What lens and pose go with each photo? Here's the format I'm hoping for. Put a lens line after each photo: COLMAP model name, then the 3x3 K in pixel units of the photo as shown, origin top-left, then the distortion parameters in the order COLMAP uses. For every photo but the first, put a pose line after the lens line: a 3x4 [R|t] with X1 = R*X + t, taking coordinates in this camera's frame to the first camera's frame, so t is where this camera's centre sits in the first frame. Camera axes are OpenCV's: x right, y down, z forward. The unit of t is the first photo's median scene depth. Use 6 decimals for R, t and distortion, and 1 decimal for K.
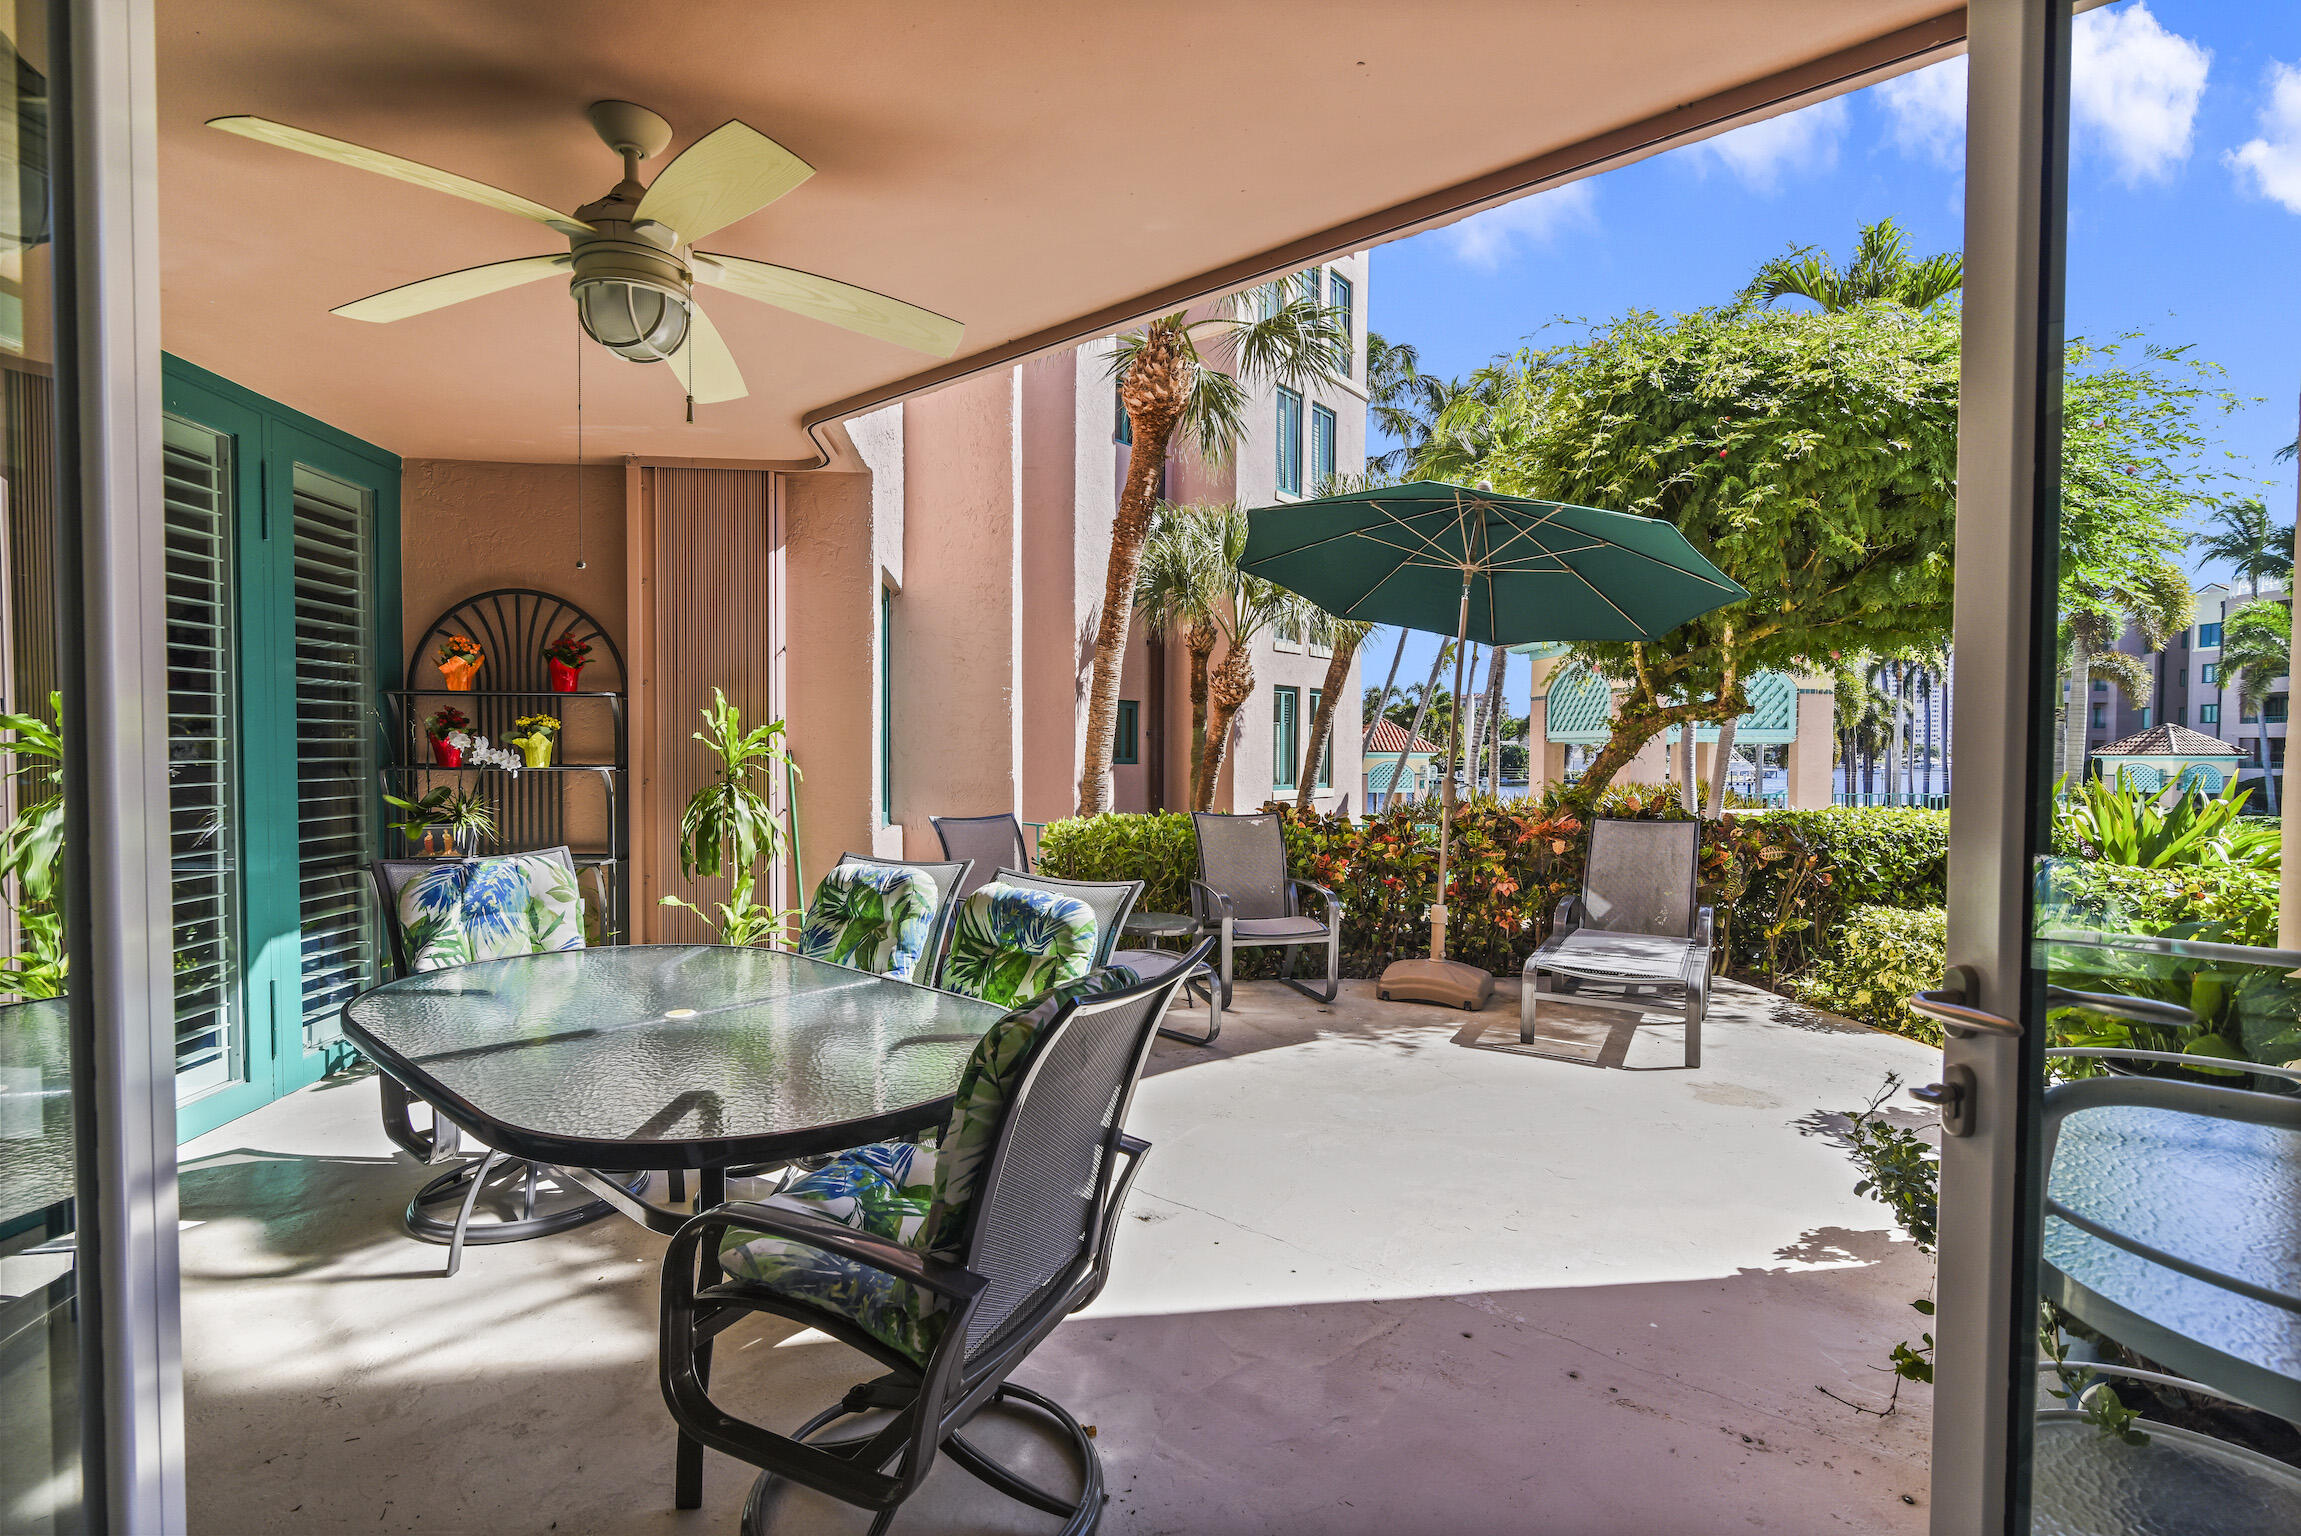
lens RADIAL K [[969.5, 0, 1130.9], [0, 969.5, 791.4], [0, 0, 1]] dist [0.003906, 0.000281]
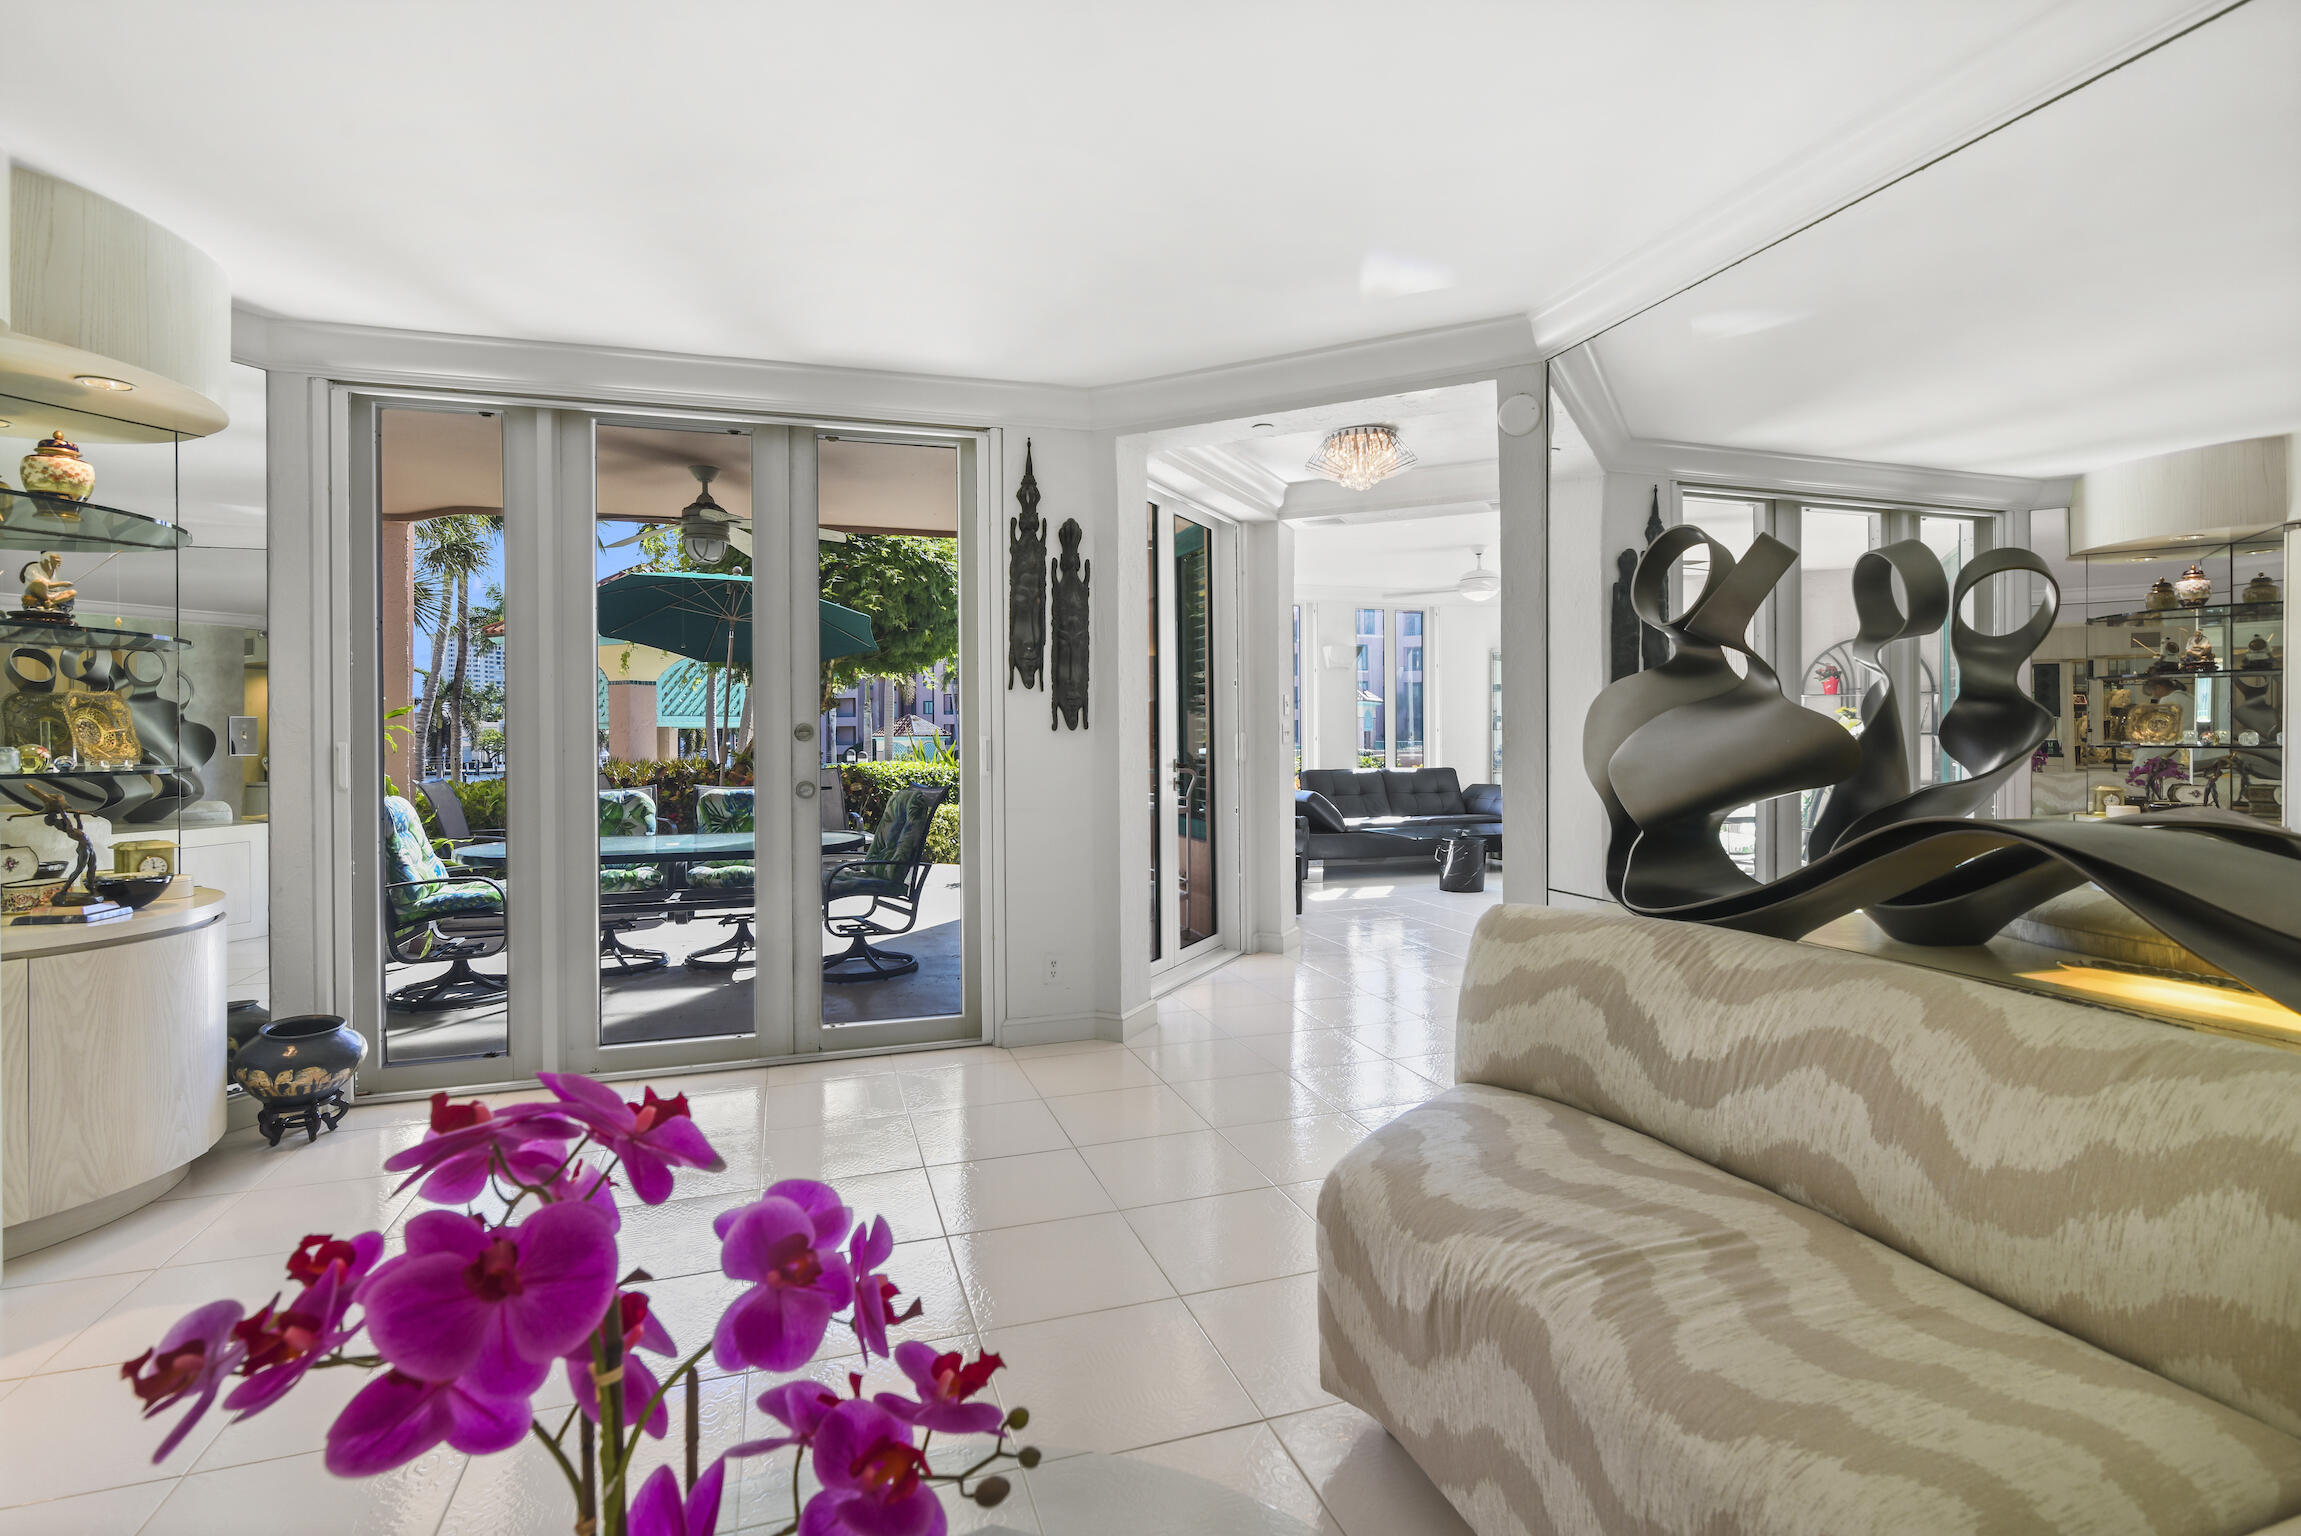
lens RADIAL K [[1069.6, 0, 1151.2], [0, 1069.6, 734.6], [0, 0, 1]] dist [-0.004506, -0.000001]
pose [[0.512937, -0.006529, 0.858401, -0.815675], [0.044200, 0.998846, -0.018815, 0.031513], [-0.857287, 0.047592, 0.512634, -0.485516]]
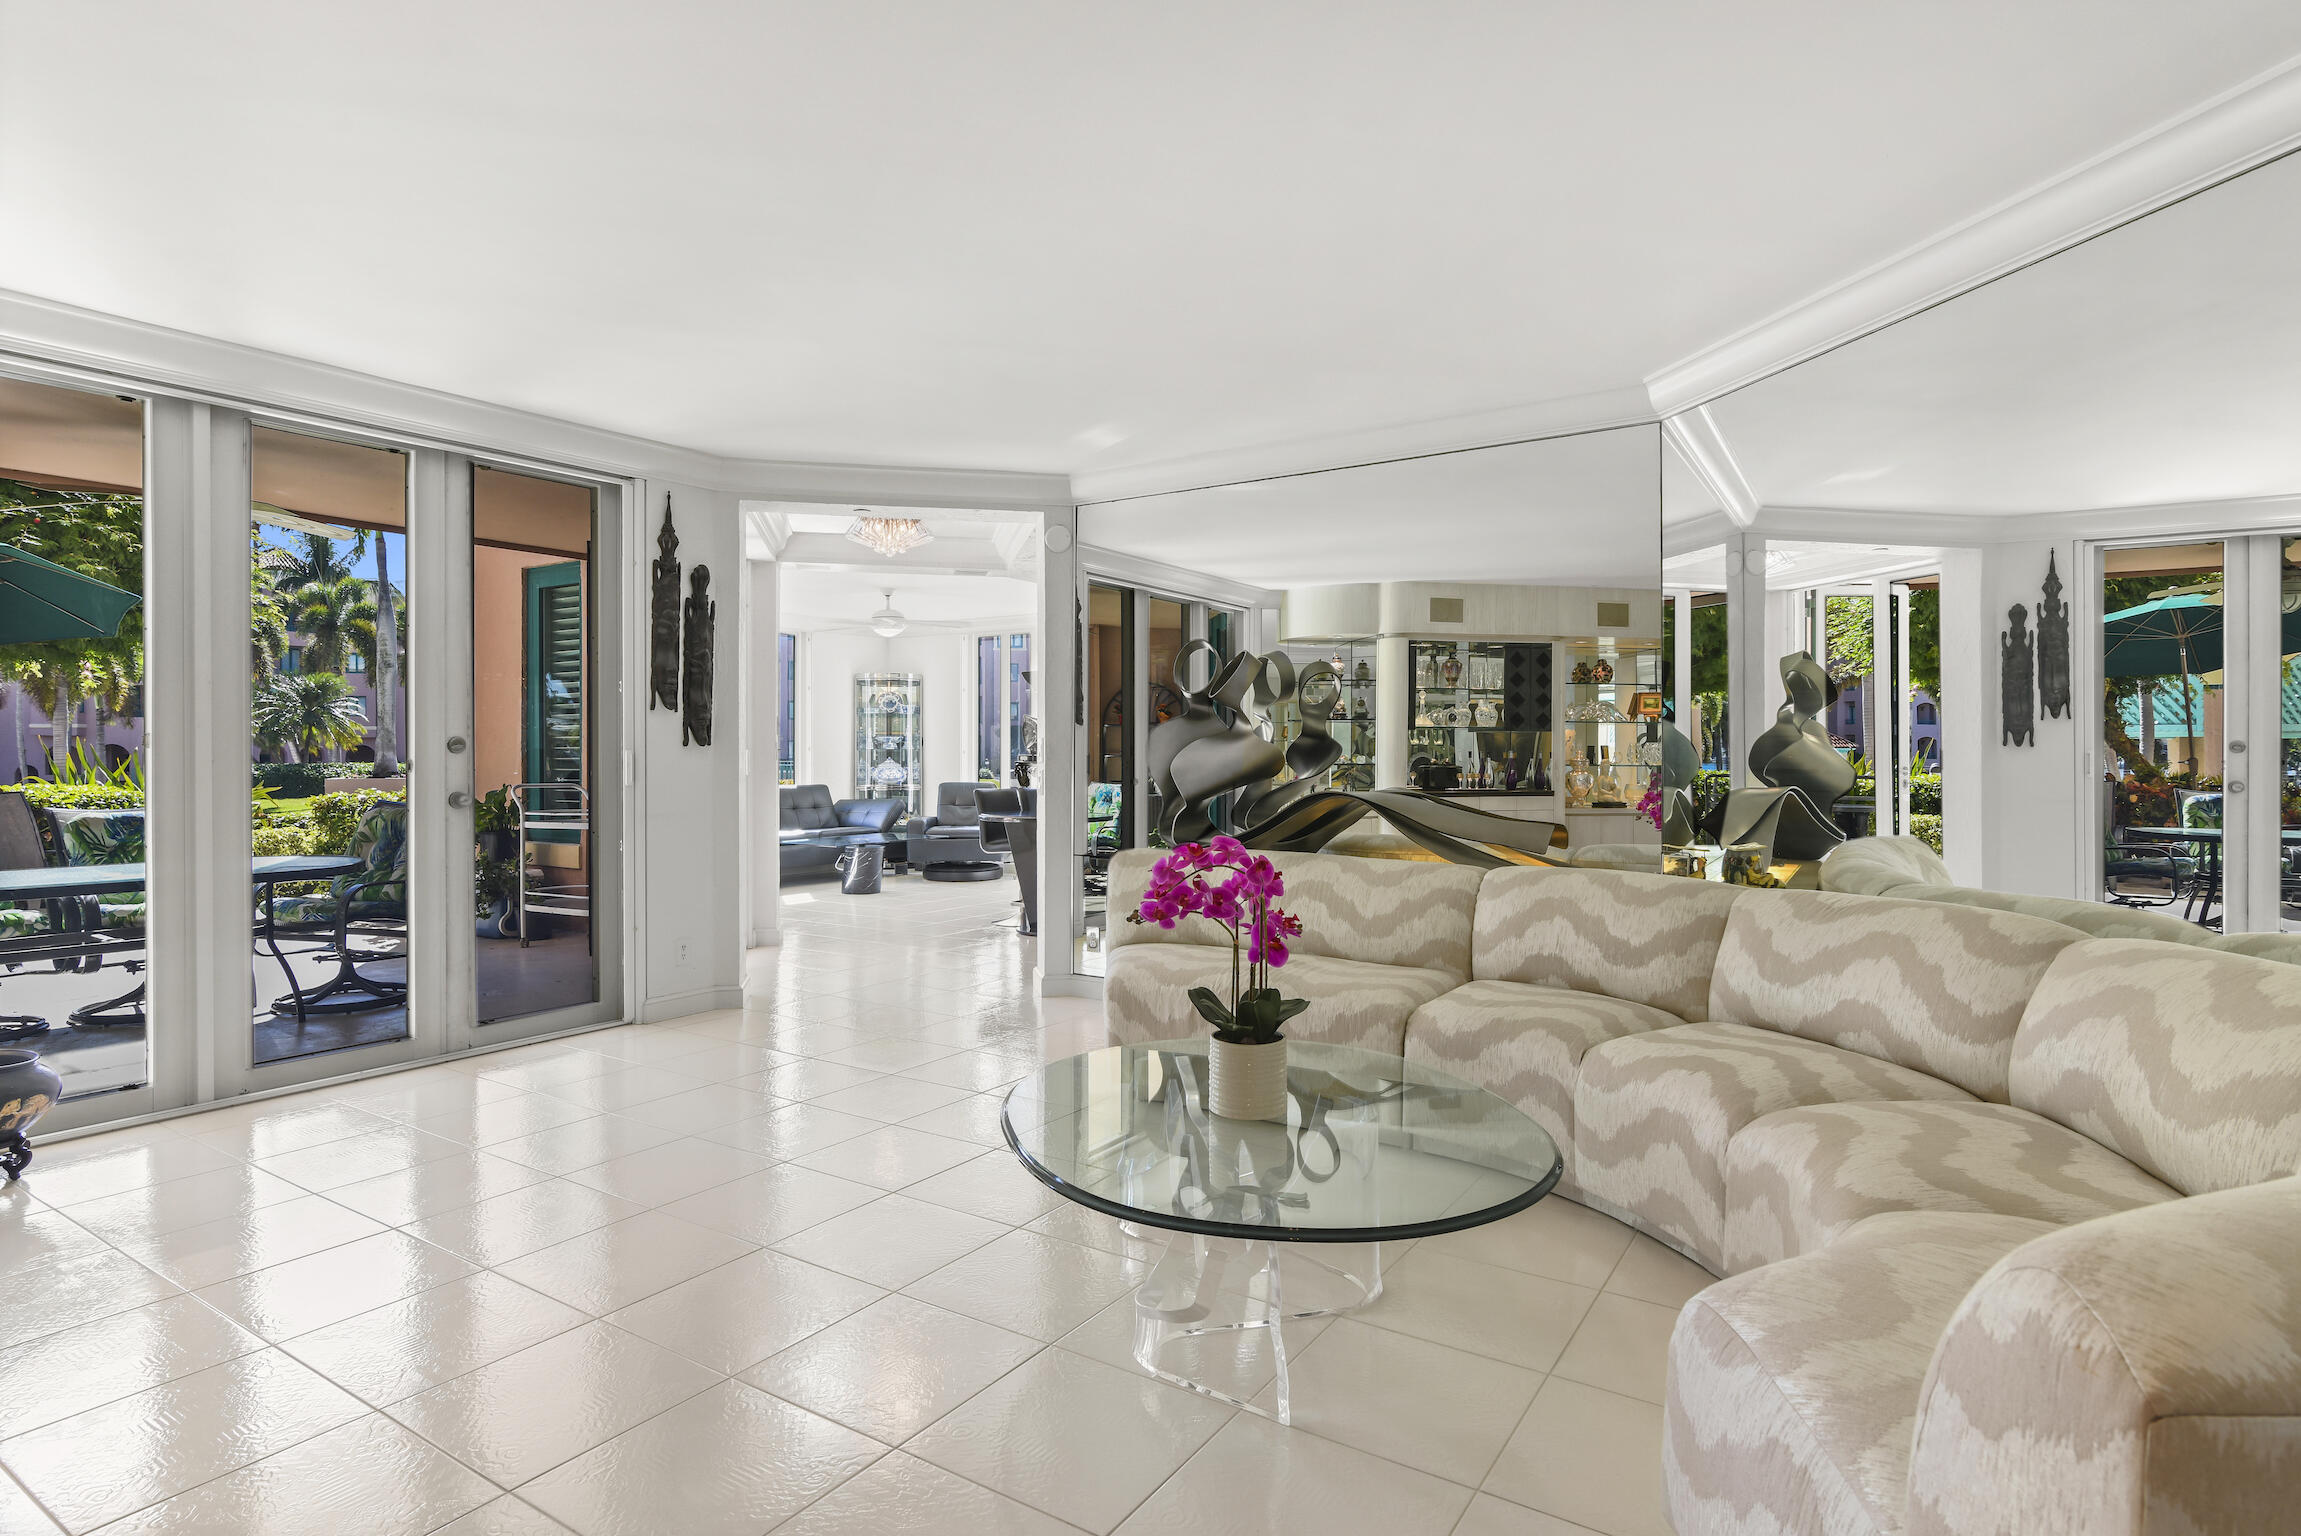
lens RADIAL K [[1214.0, 0, 1150.5], [0, 1214.0, 768.0], [0, 0, 1]] dist [0.002107, 0.001714]
pose [[-0.139873, -0.015475, 0.990048, -1.258127], [0.038863, 0.999022, 0.021106, 0.022604], [-0.989406, 0.041428, -0.139135, -0.268950]]
